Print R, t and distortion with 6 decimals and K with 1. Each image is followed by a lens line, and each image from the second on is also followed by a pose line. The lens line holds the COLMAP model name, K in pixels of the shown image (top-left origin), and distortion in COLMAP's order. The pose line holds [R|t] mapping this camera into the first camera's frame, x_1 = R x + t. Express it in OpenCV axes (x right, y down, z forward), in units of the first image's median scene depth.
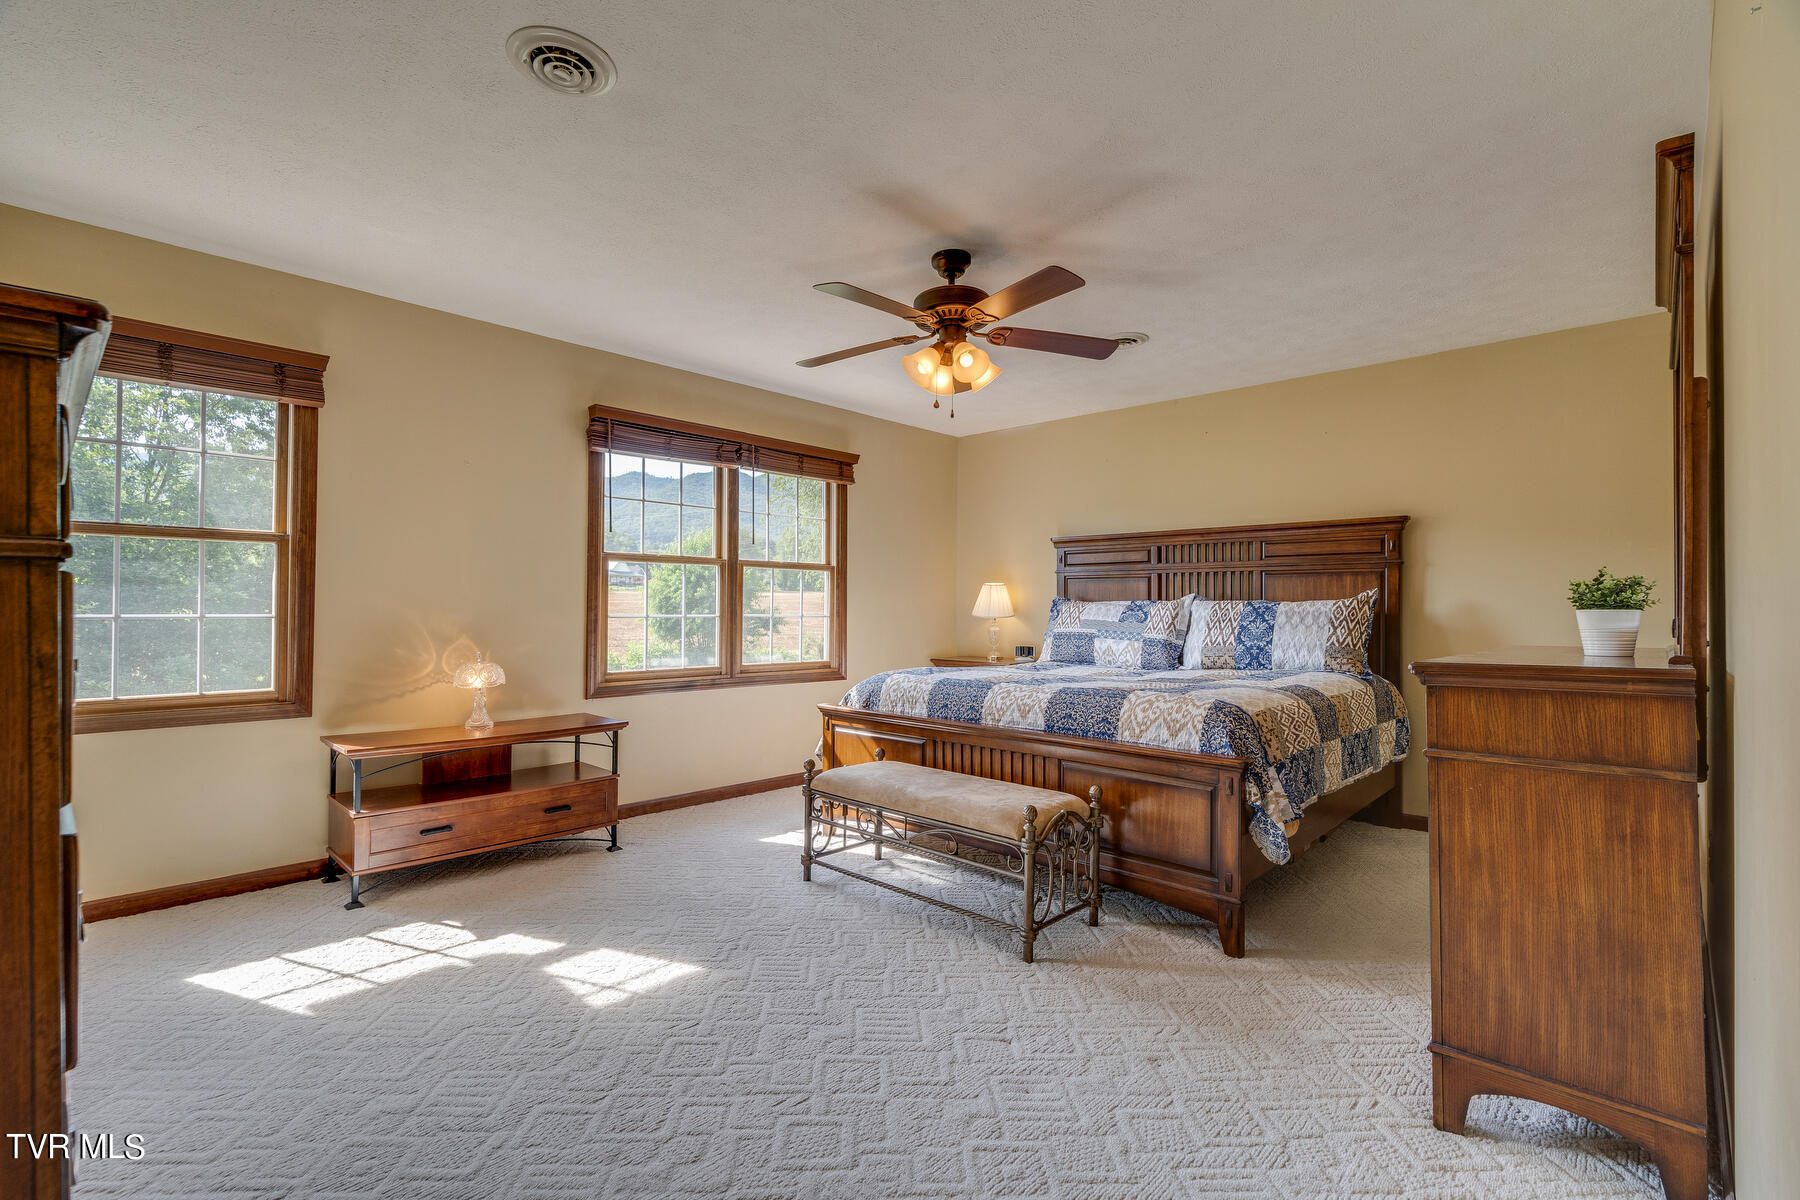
lens RADIAL K [[820.4, 0, 894.2], [0, 820.4, 599.1], [0, 0, 1]] dist [-0.008699, 0.003344]
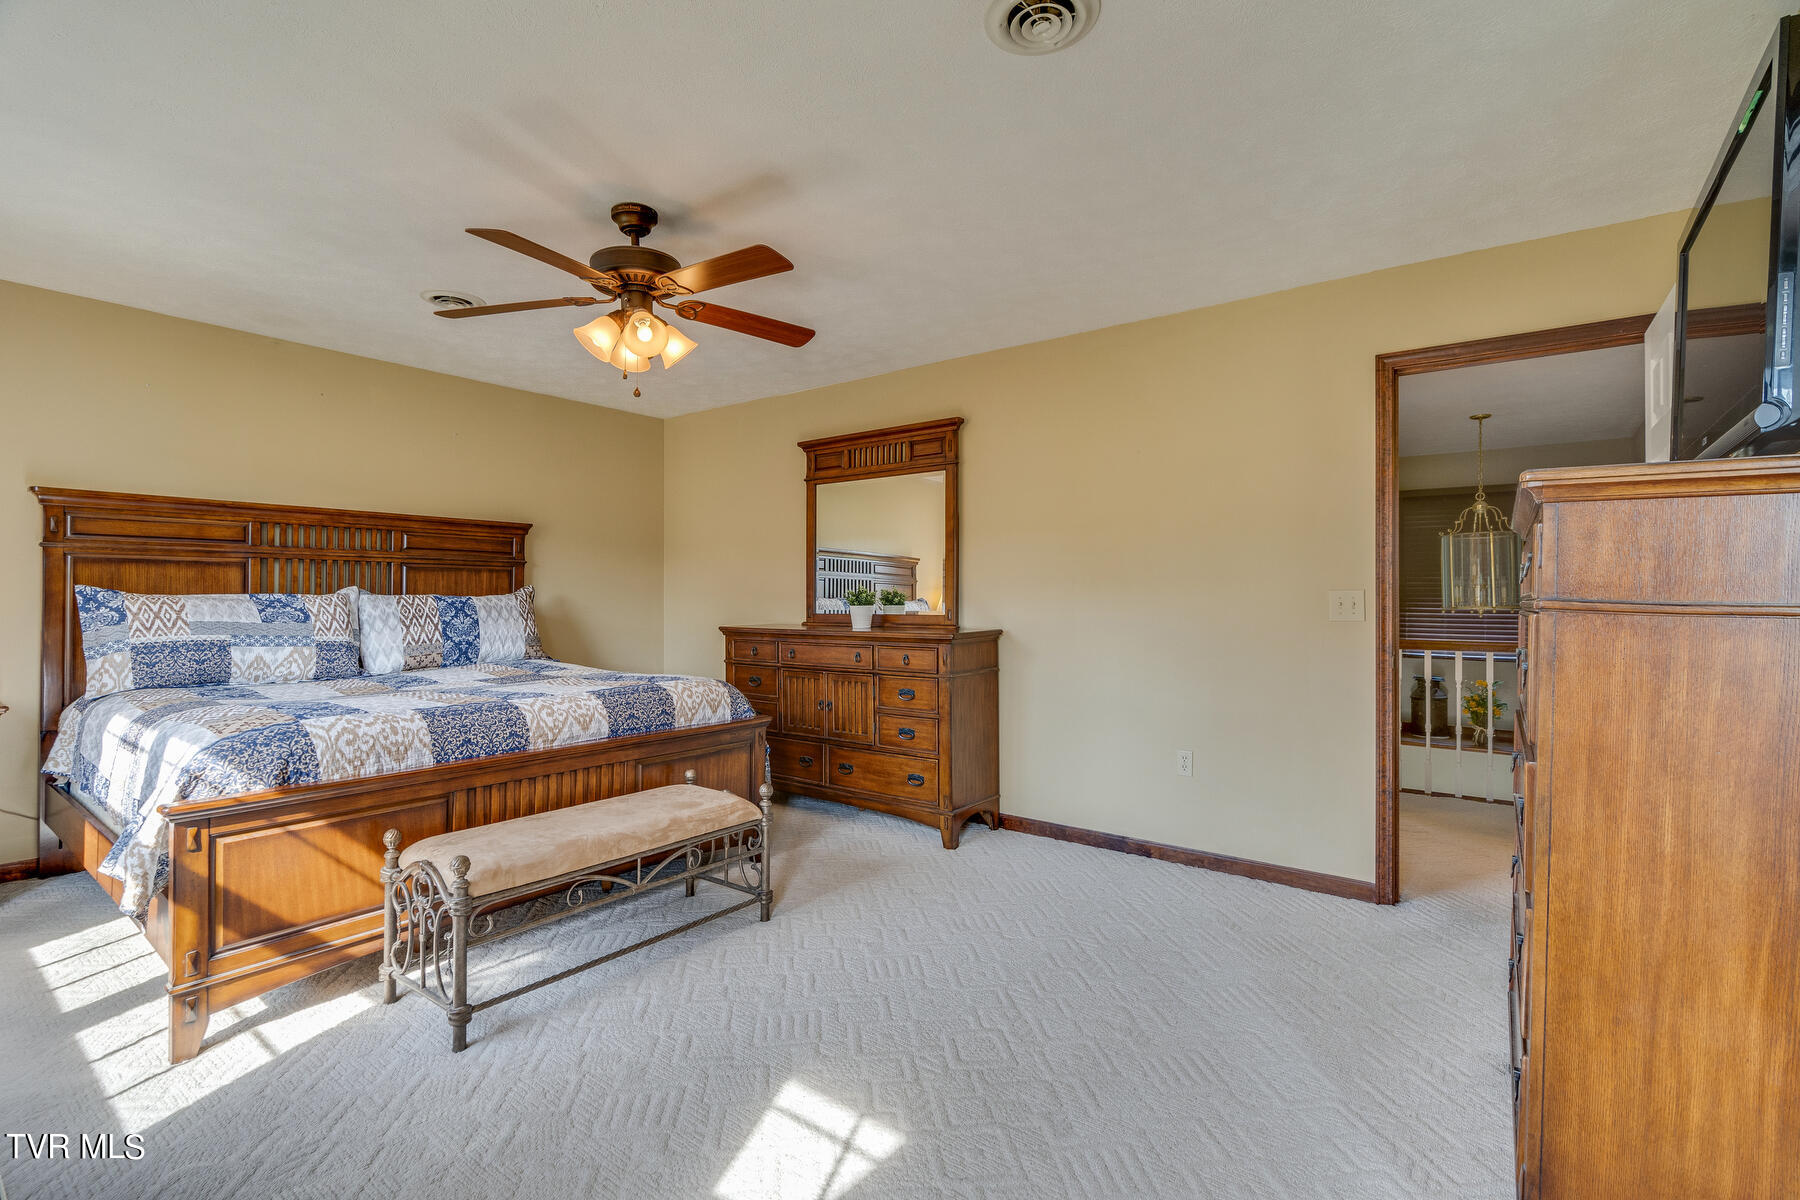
lens RADIAL K [[820.4, 0, 892.2], [0, 820.4, 597.9], [0, 0, 1]] dist [-0.008699, 0.003344]
pose [[-0.108125, -0.008222, 0.994103, -0.608711], [-0.015335, 0.999861, 0.006602, -0.009973], [-0.994019, -0.014531, -0.108236, 0.593416]]
